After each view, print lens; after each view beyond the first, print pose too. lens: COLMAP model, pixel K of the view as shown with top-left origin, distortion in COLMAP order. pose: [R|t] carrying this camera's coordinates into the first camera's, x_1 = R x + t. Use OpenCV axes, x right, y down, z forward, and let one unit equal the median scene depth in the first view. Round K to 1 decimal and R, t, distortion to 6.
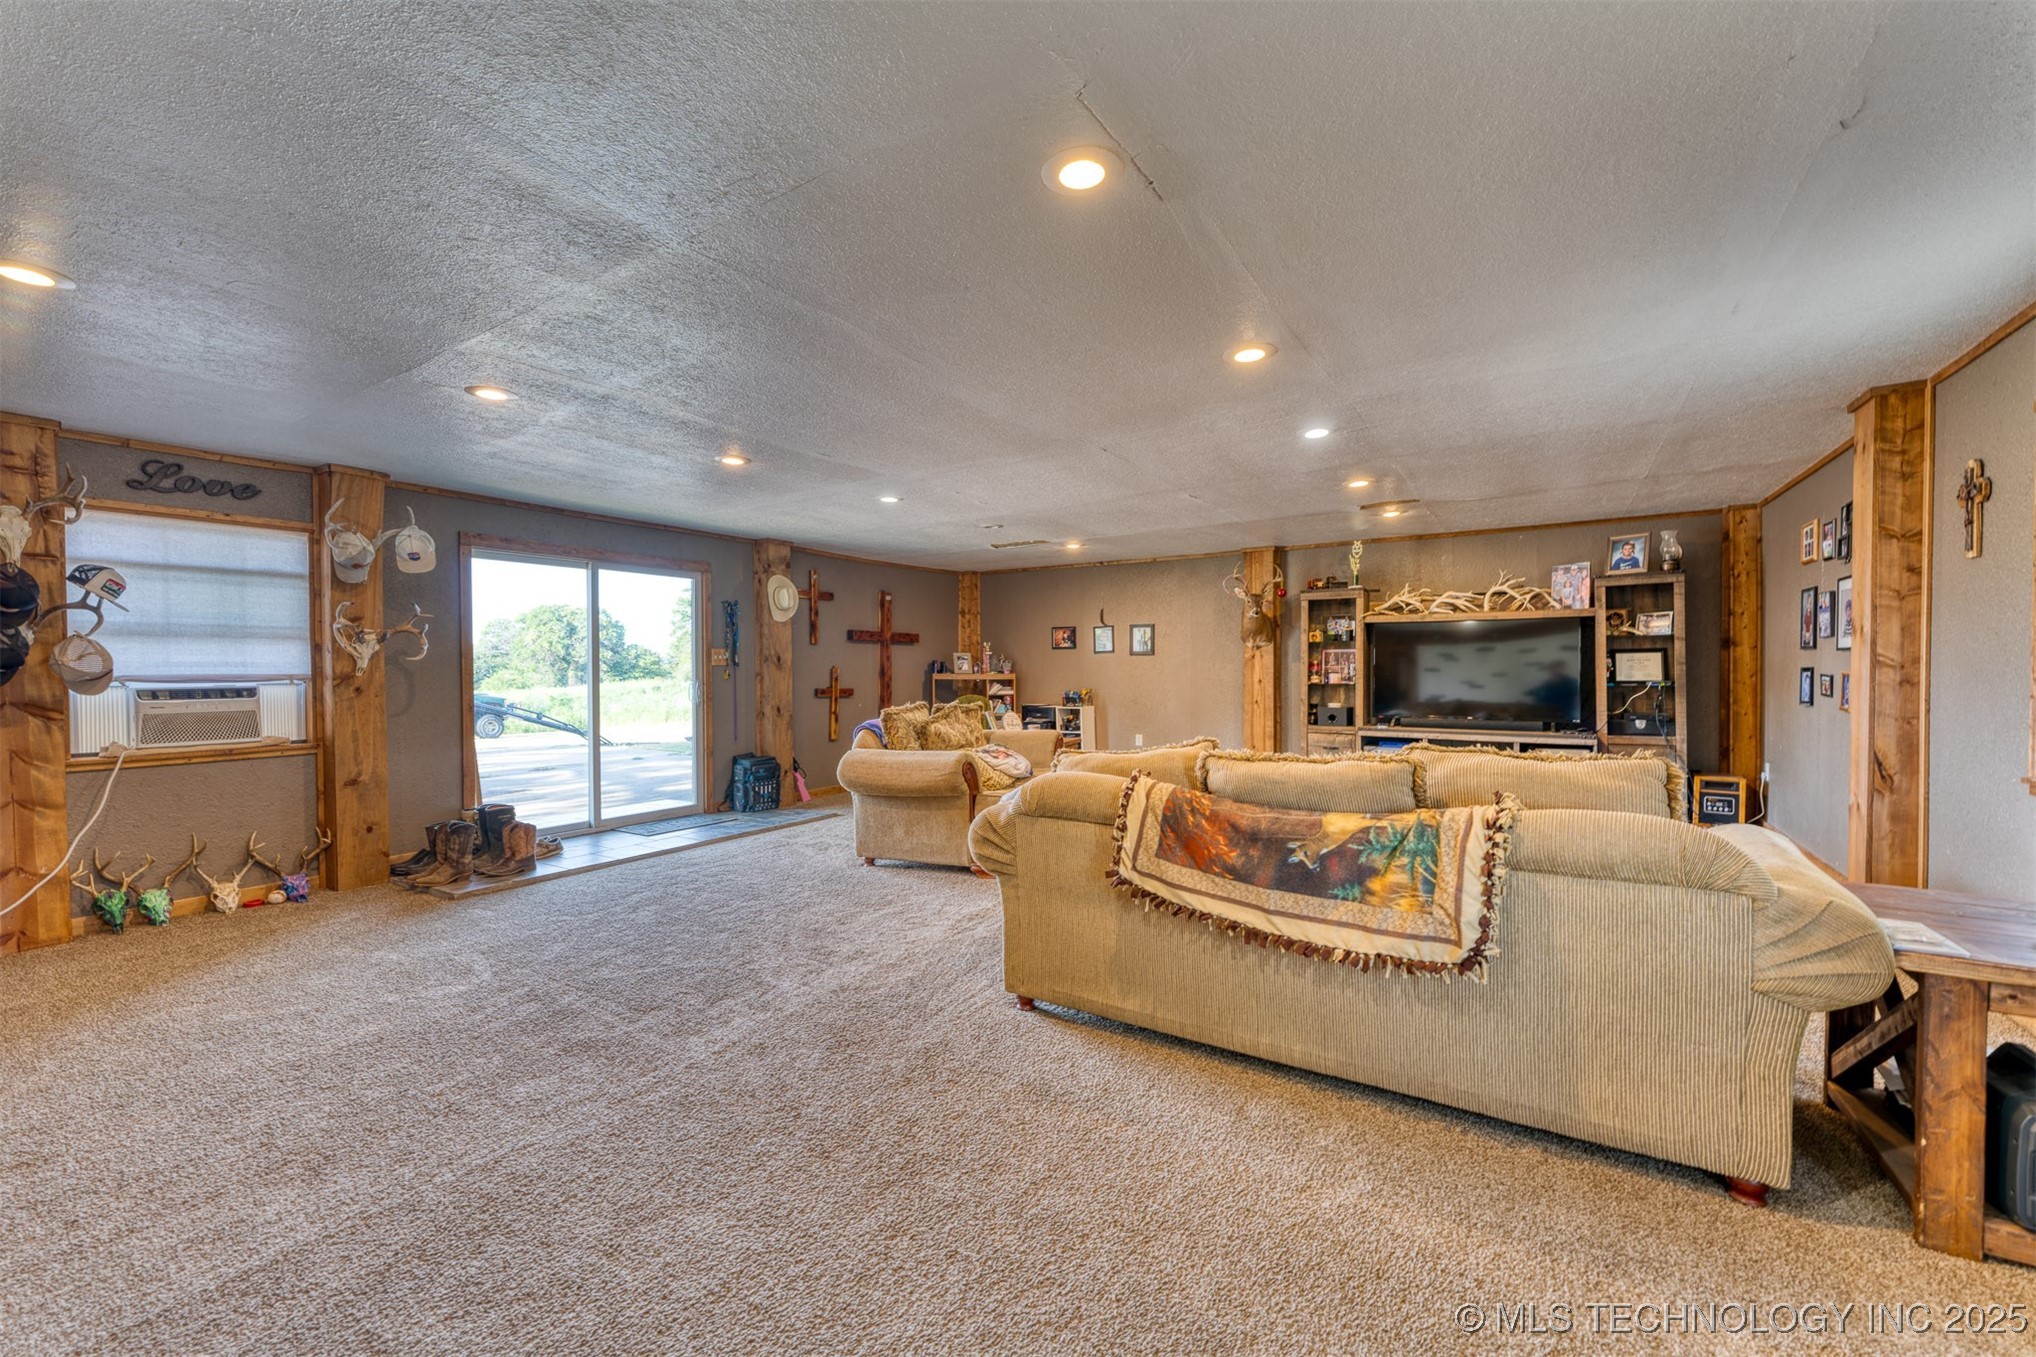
lens RADIAL K [[816.3, 0, 1011.8], [0, 816.3, 682.1], [0, 0, 1]] dist [0.001134, 0.000072]
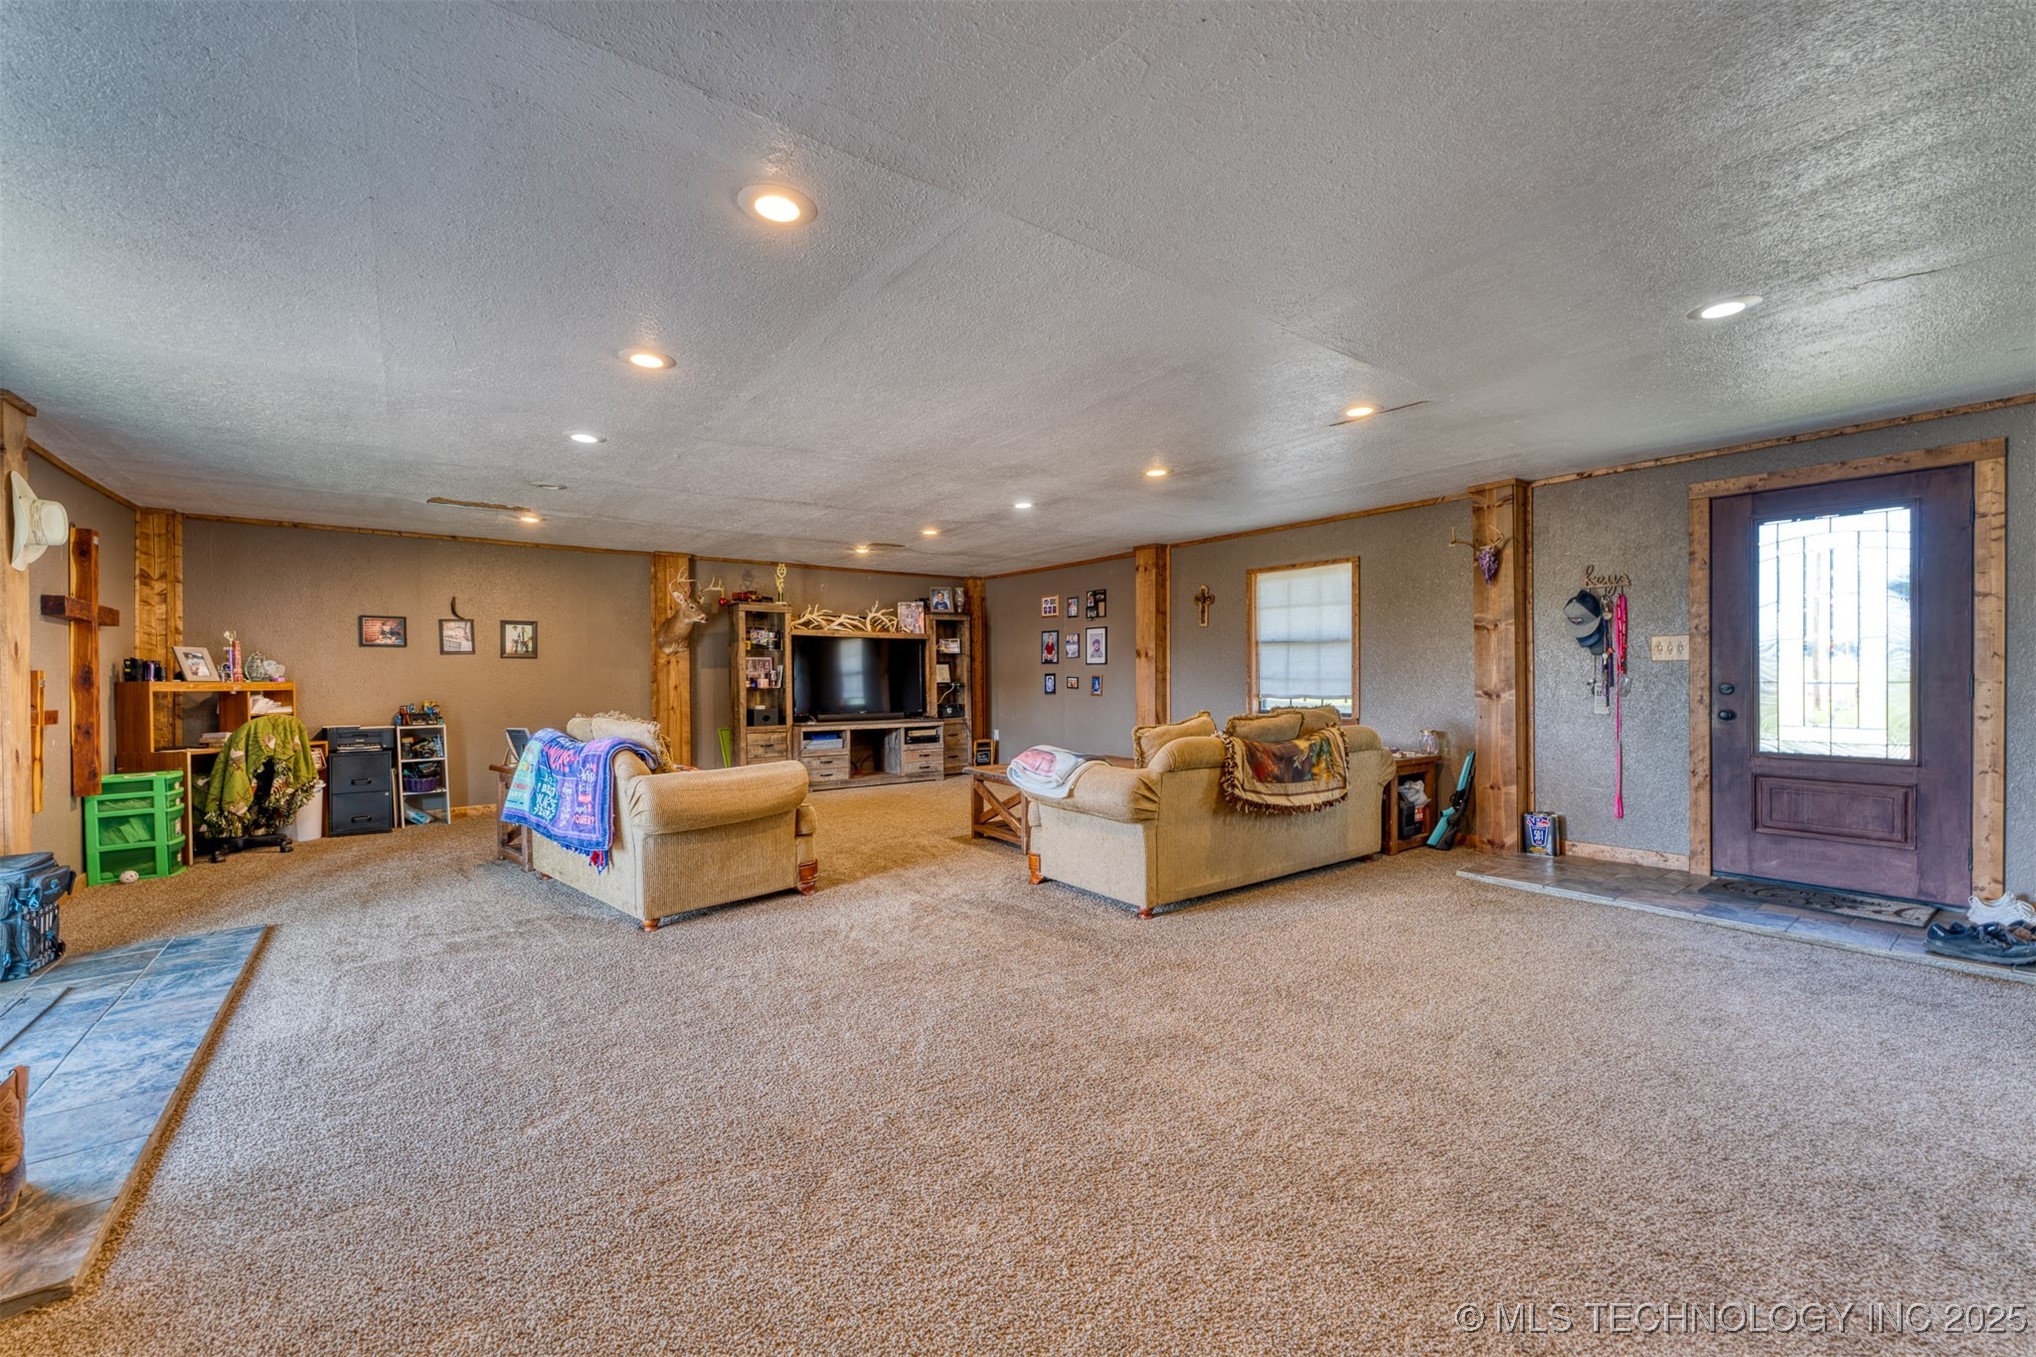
lens RADIAL K [[816.3, 0, 1011.9], [0, 816.3, 675.8], [0, 0, 1]] dist [0.001134, 0.000072]
pose [[0.343591, 0.004216, 0.939110, -0.628723], [0.017904, 0.999779, -0.011039, 0.004540], [-0.938949, 0.020606, 0.343440, 0.350592]]
